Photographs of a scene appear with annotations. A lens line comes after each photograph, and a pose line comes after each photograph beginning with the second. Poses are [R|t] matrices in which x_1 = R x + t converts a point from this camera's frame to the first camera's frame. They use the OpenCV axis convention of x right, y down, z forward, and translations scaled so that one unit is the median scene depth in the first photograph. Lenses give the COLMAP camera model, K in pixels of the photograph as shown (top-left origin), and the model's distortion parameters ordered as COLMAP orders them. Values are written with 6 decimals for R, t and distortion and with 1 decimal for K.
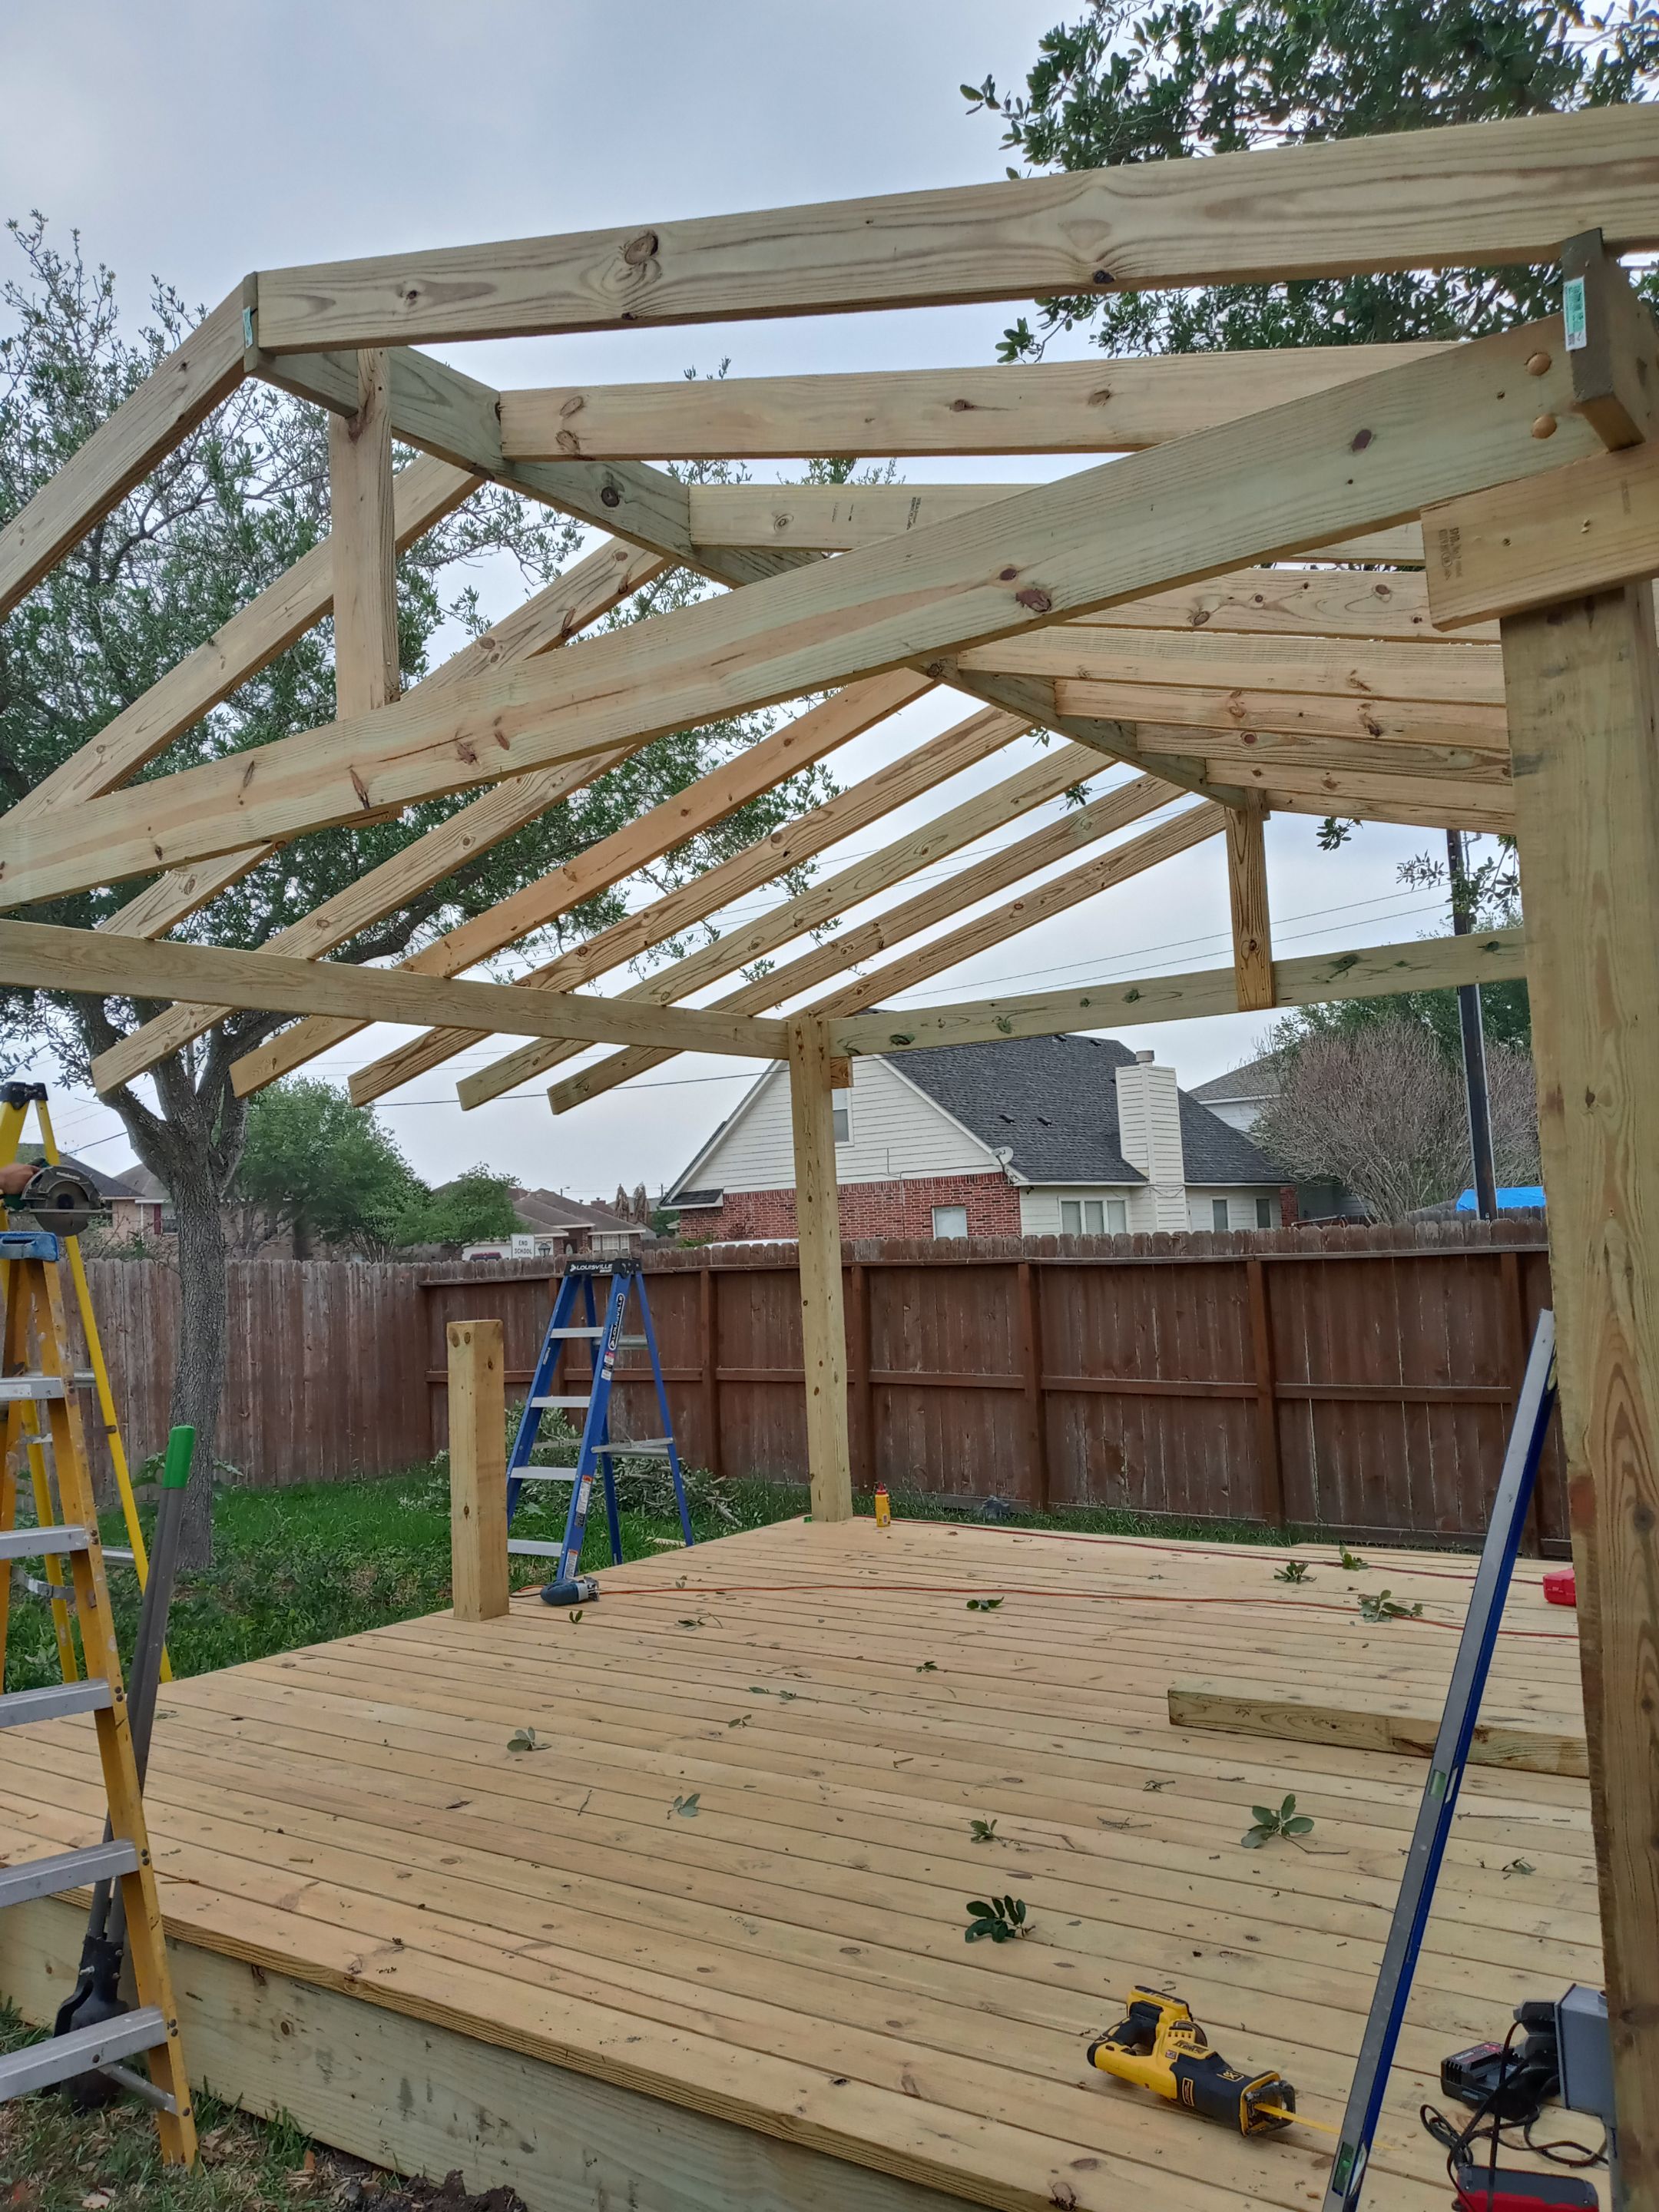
lens RADIAL K [[1748.4, 0, 823.9], [0, 1748.4, 1114.6], [0, 0, 1]] dist [0.036064, -0.055906]
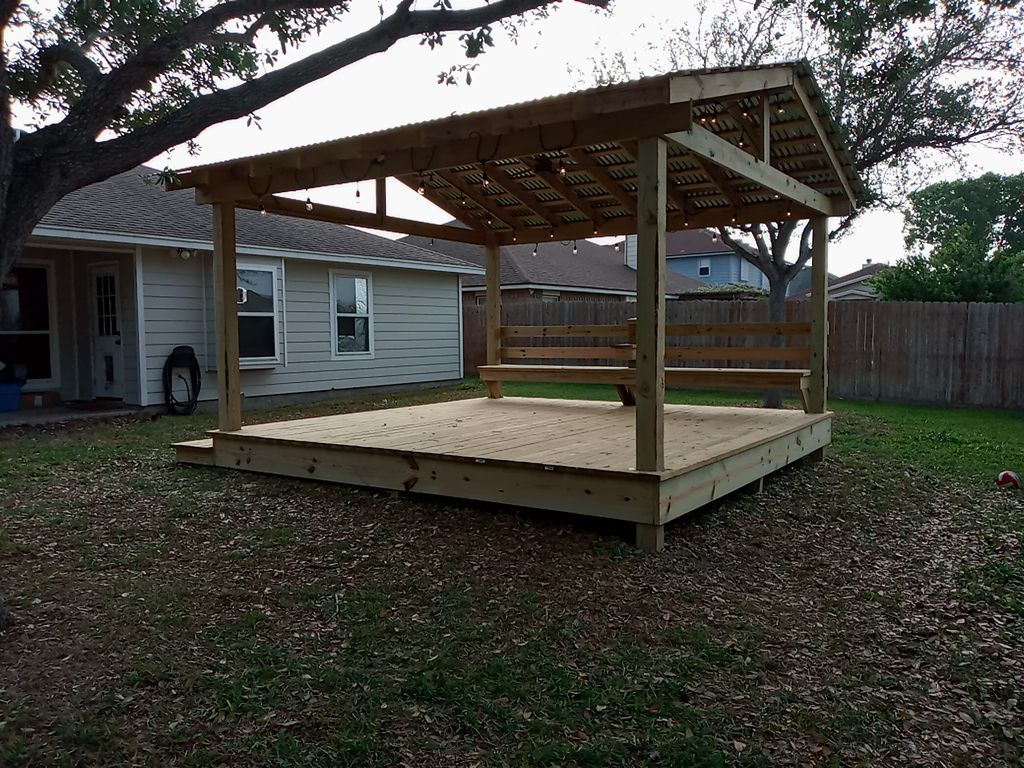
lens RADIAL K [[809.4, 0, 509.4], [0, 809.4, 376.9], [0, 0, 1]] dist [0.036064, -0.055906]
pose [[0.043929, 0.098758, -0.994141, 0.785218], [0.077848, 0.991738, 0.101959, 0.026223], [0.995997, -0.081871, 0.035878, 0.393782]]
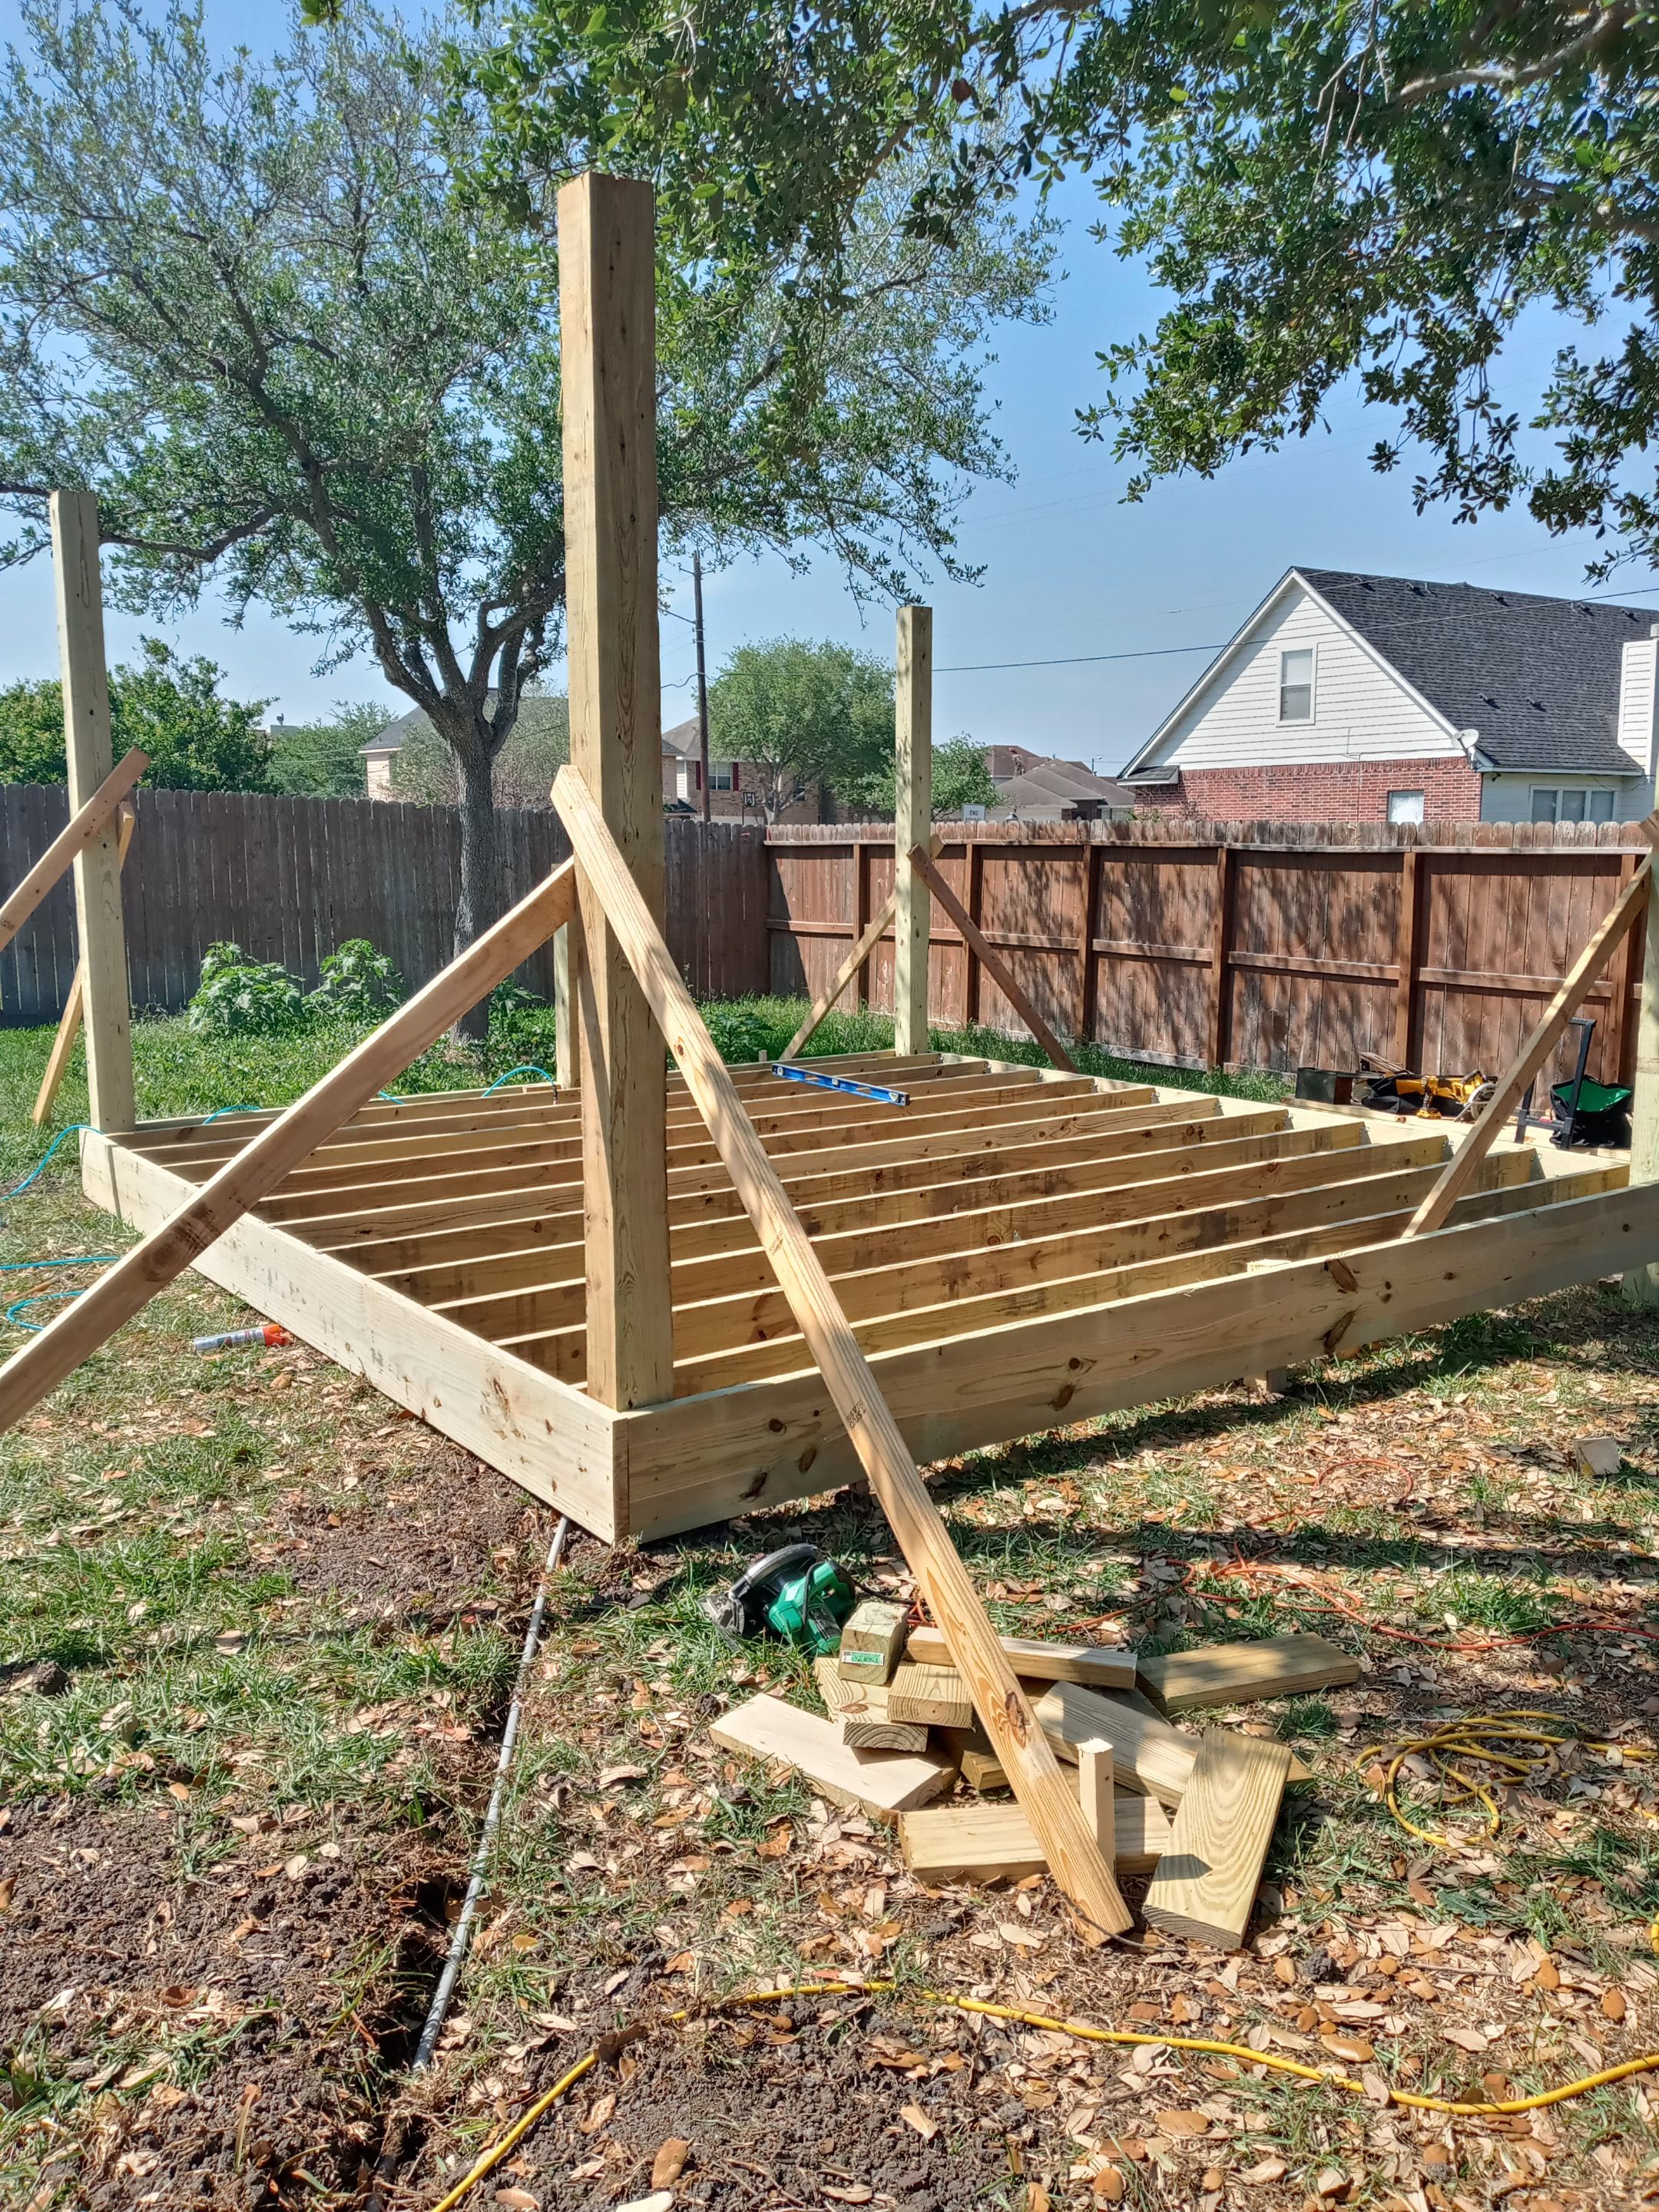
lens RADIAL K [[1775.4, 0, 835.1], [0, 1775.4, 1103.6], [0, 0, 1]] dist [0.028054, -0.032794]
pose [[0.953577, 0.089808, -0.287447, 0.228071], [-0.020473, 0.971622, 0.235650, -0.016222], [0.300453, -0.218825, 0.928355, -0.135338]]
